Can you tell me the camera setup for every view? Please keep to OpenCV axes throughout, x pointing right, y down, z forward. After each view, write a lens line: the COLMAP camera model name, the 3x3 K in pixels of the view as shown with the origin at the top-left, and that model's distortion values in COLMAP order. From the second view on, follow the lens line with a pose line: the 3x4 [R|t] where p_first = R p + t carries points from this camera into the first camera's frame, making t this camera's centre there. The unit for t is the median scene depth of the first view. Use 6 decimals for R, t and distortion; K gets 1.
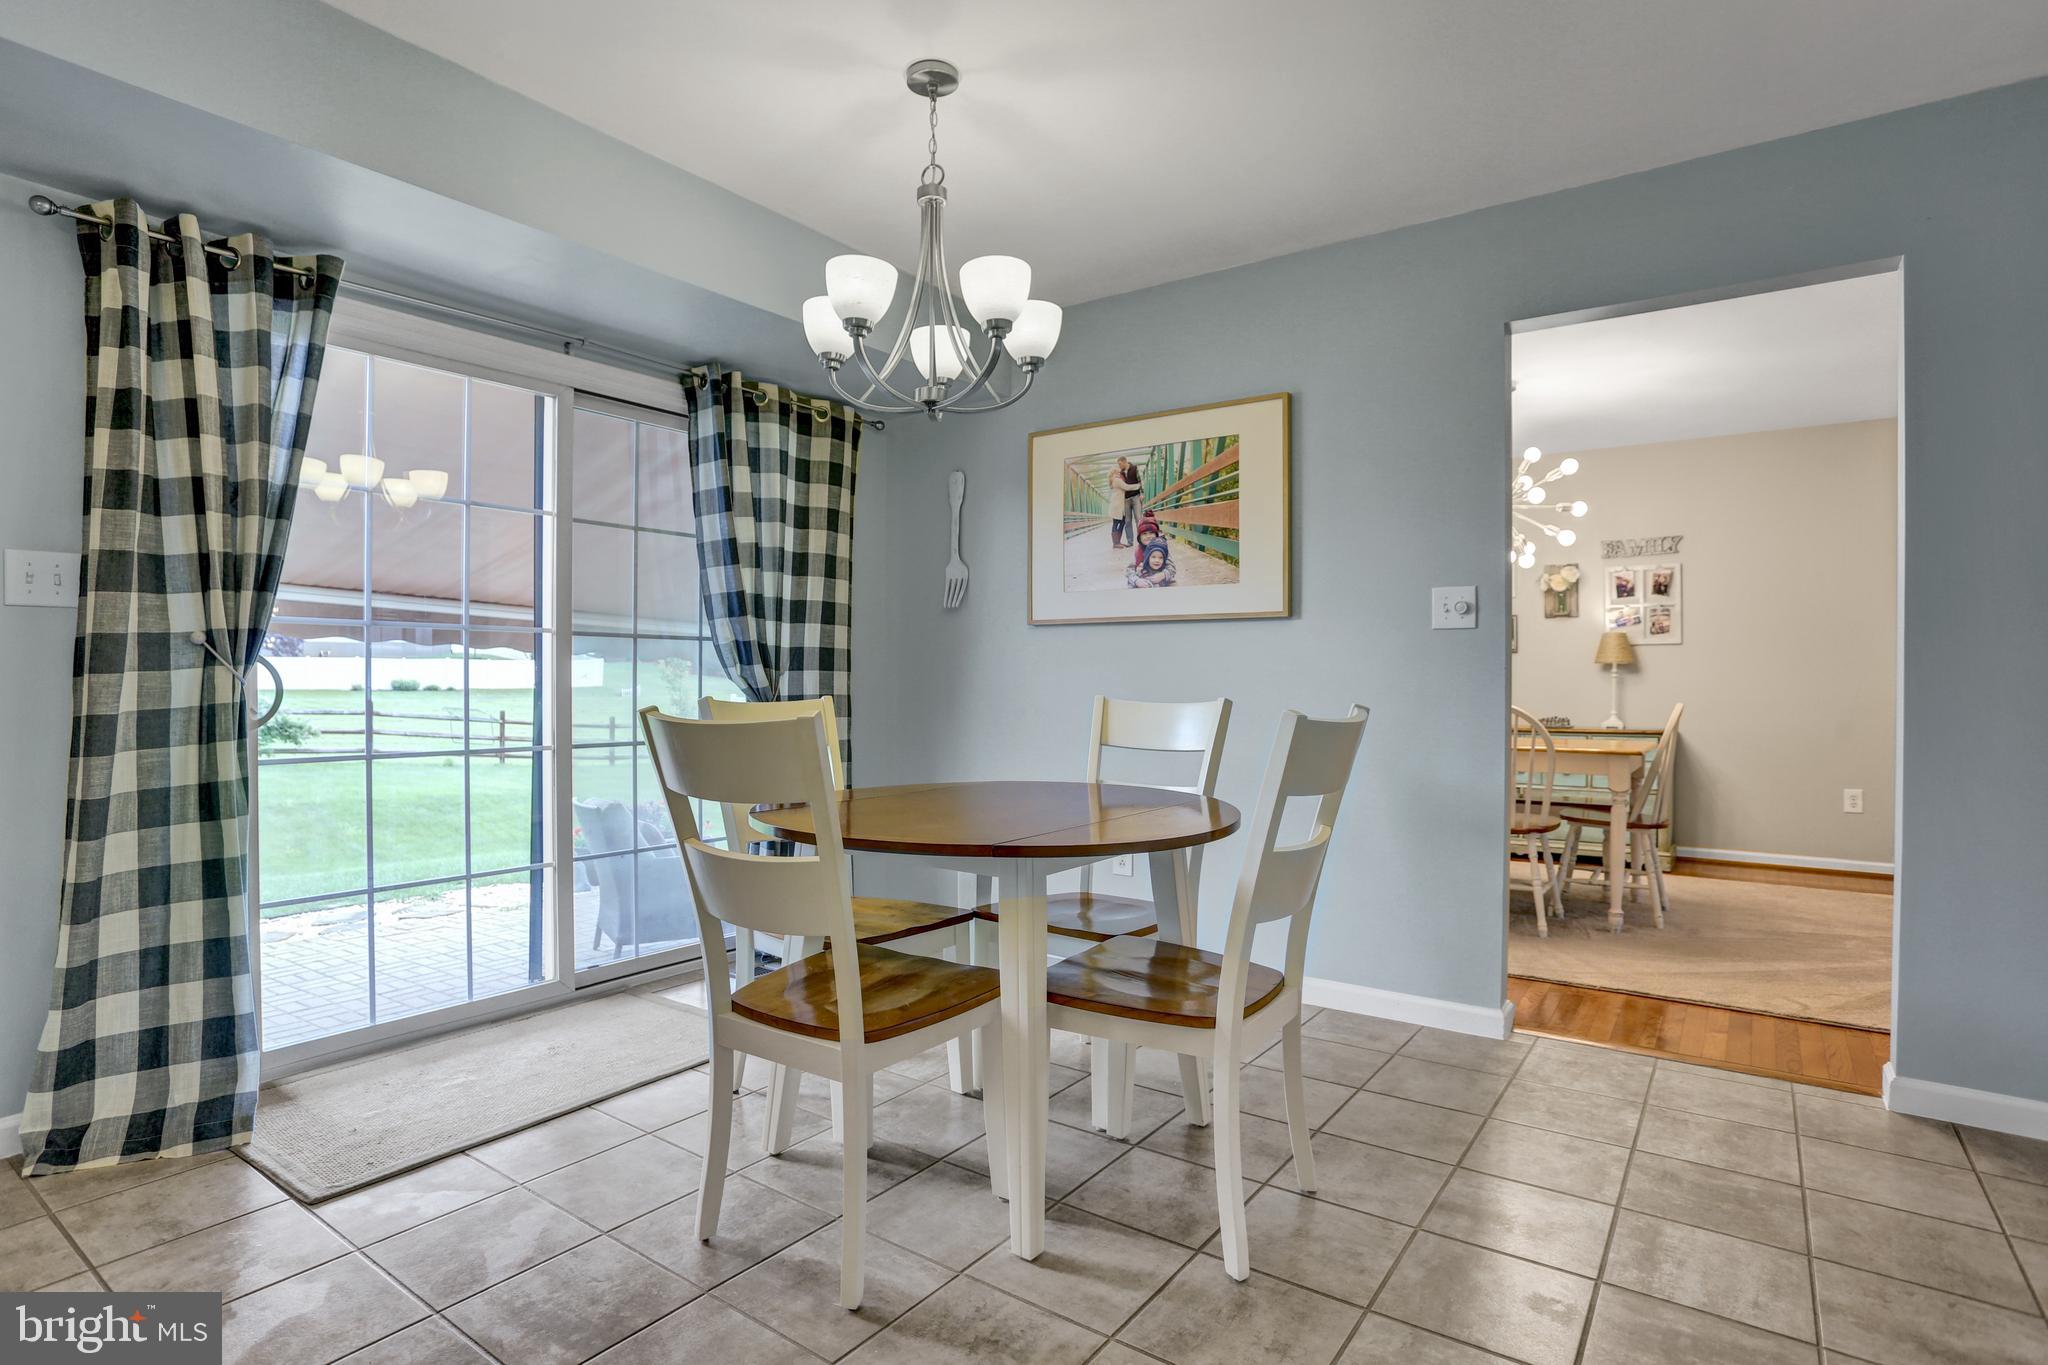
lens RADIAL K [[1034.3, 0, 1024.0], [0, 1034.3, 682.5], [0, 0, 1]] dist [-0.096713, 0.048253]
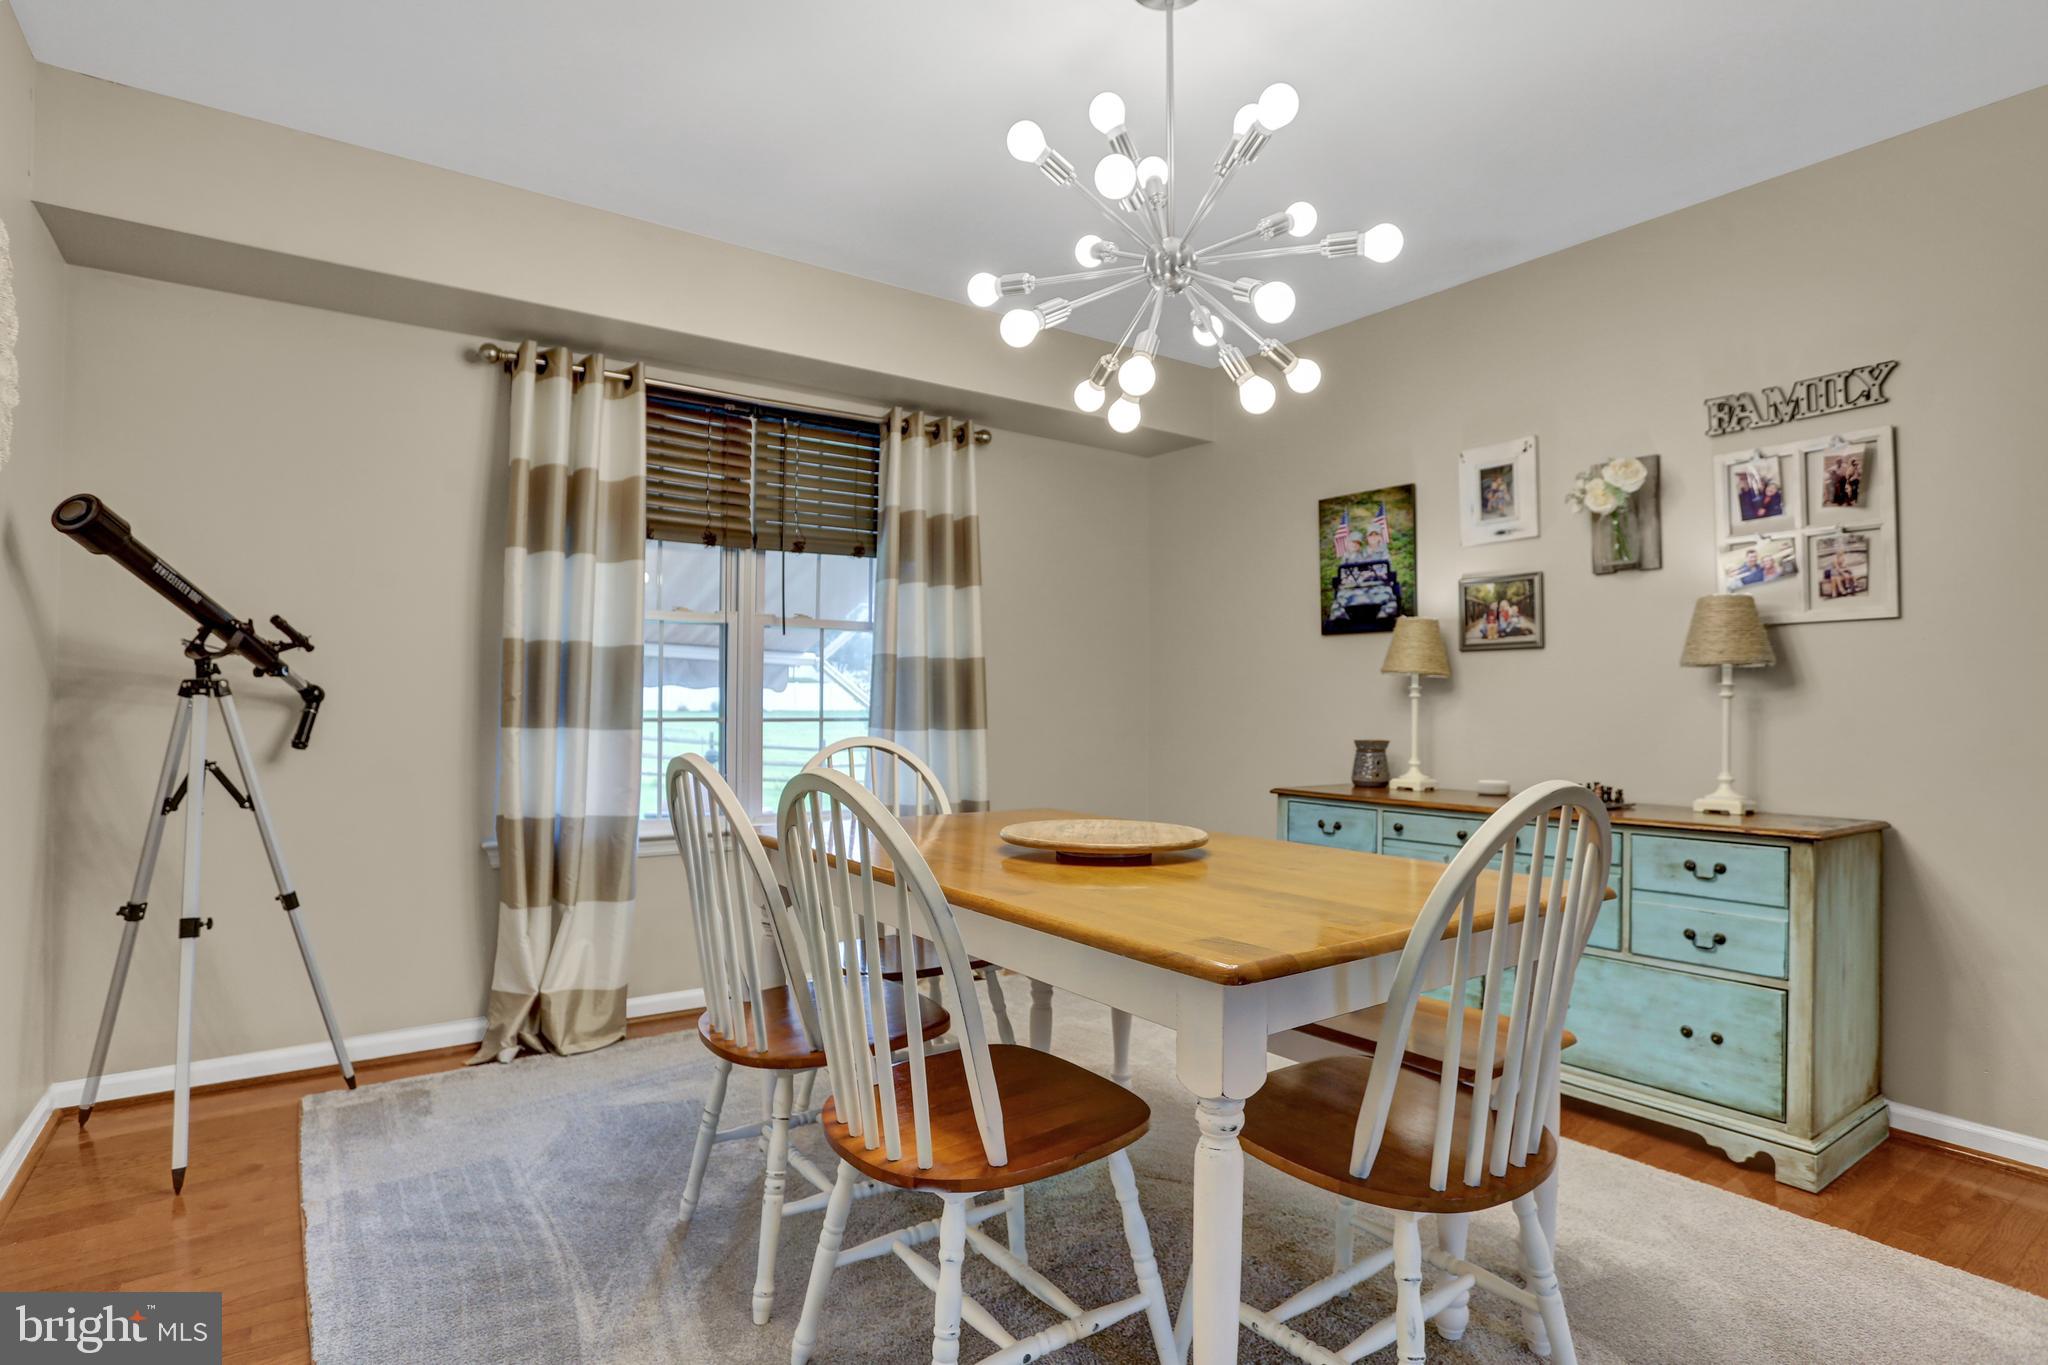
lens RADIAL K [[1036.6, 0, 1030.5], [0, 1036.6, 680.3], [0, 0, 1]] dist [-0.080439, 0.036689]
pose [[0.946882, -0.006318, -0.321520, 0.741220], [-0.001508, 0.999709, -0.024087, -0.003144], [0.321579, 0.023292, 0.946596, 0.814033]]
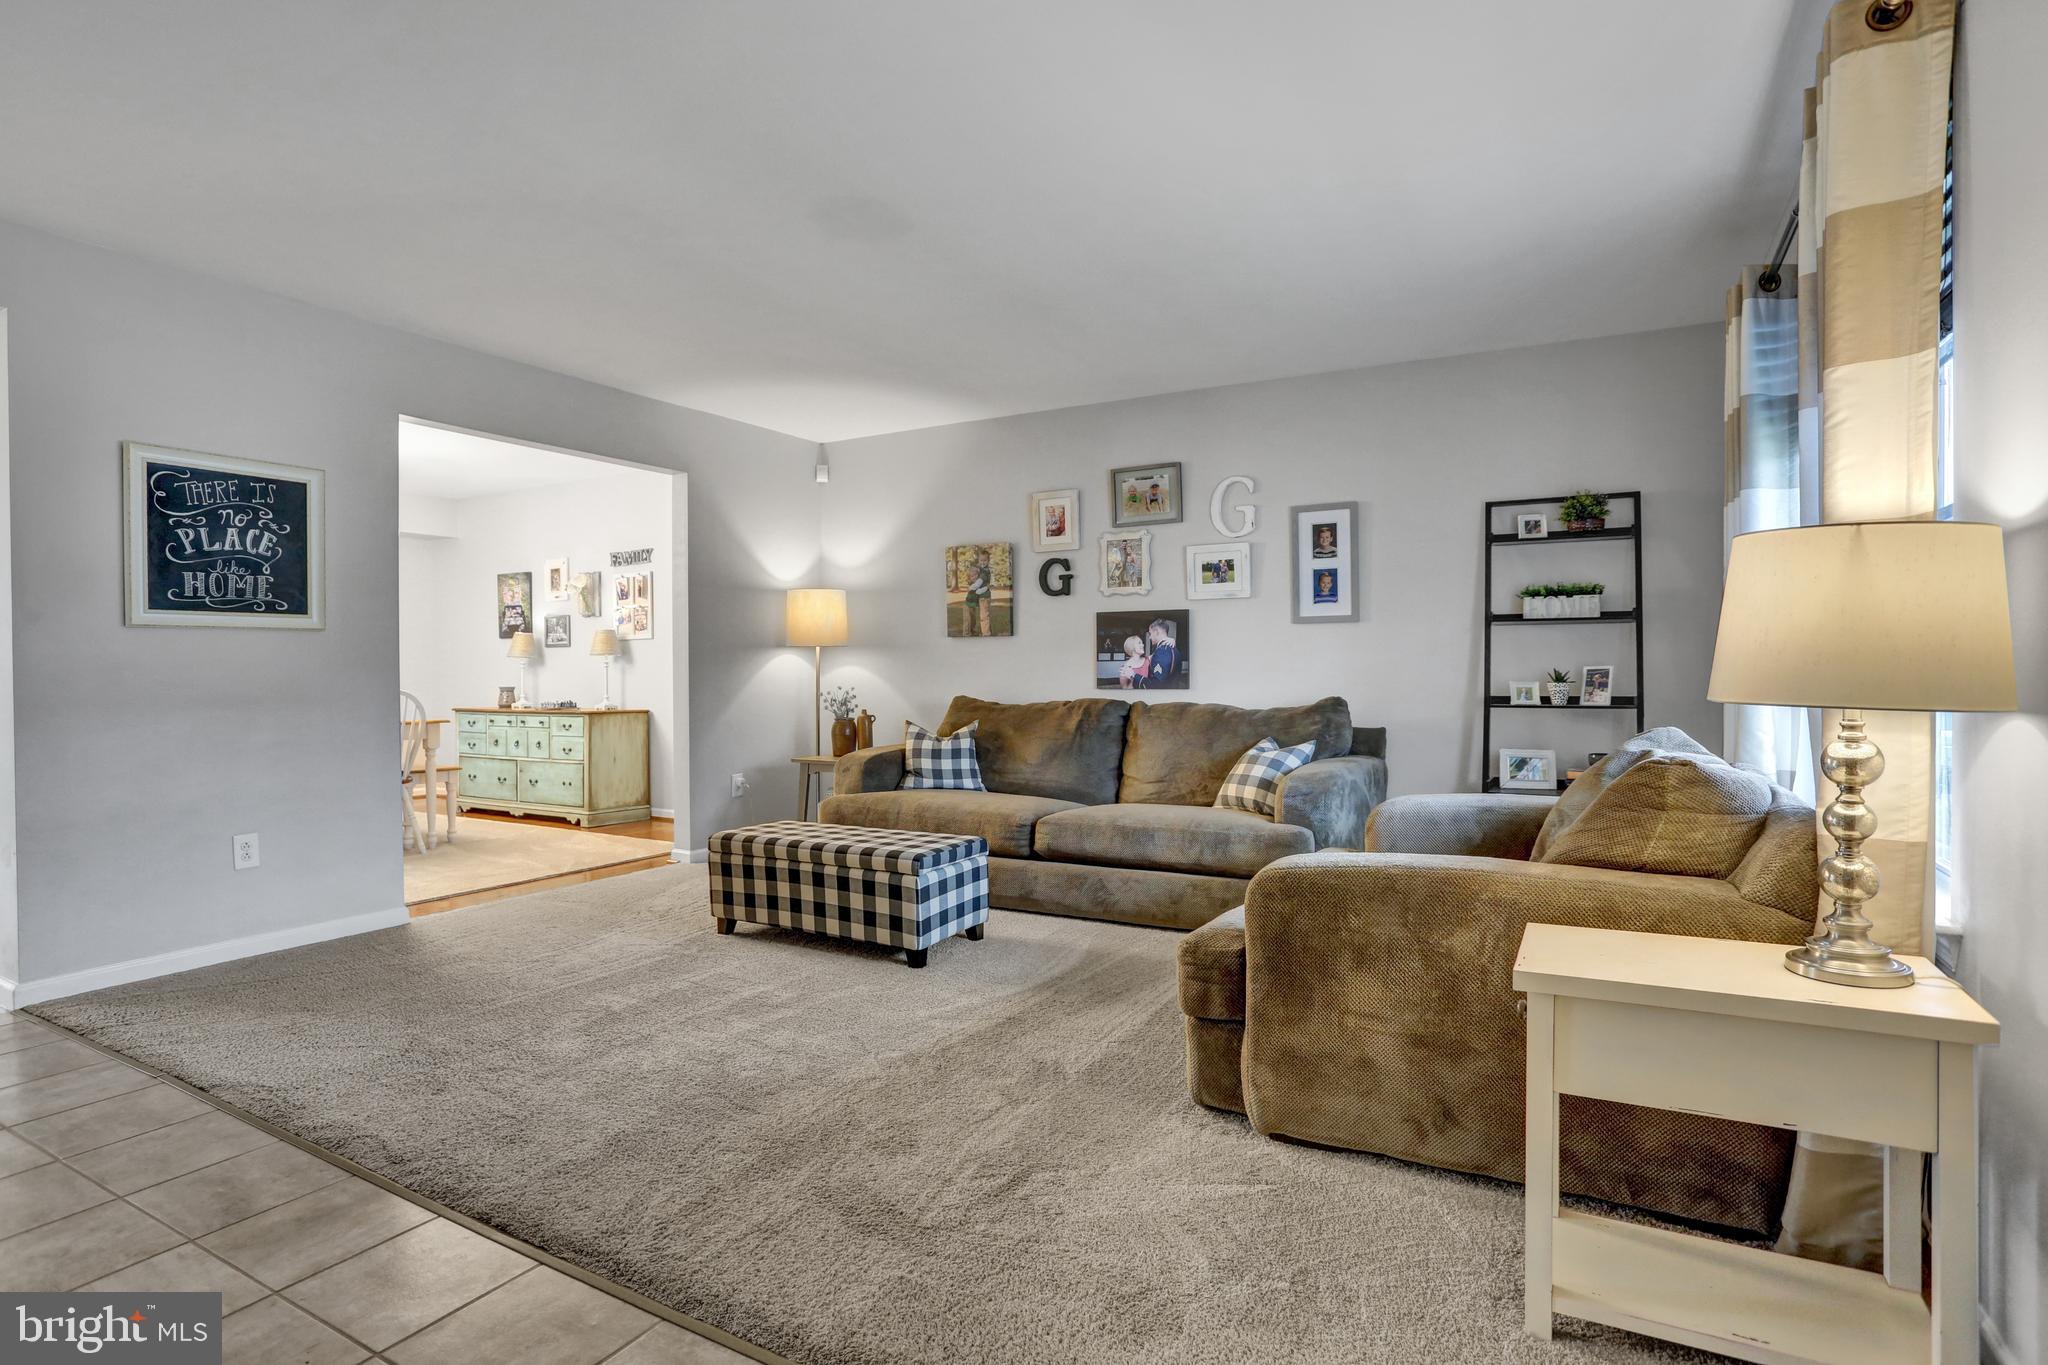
lens RADIAL K [[1036.6, 0, 1030.5], [0, 1036.6, 680.3], [0, 0, 1]] dist [-0.080439, 0.036689]
pose [[0.994017, -0.010473, 0.108722, 1.613688], [0.009574, 0.999916, 0.008785, 0.007768], [-0.108805, -0.007692, 0.994033, -0.446829]]
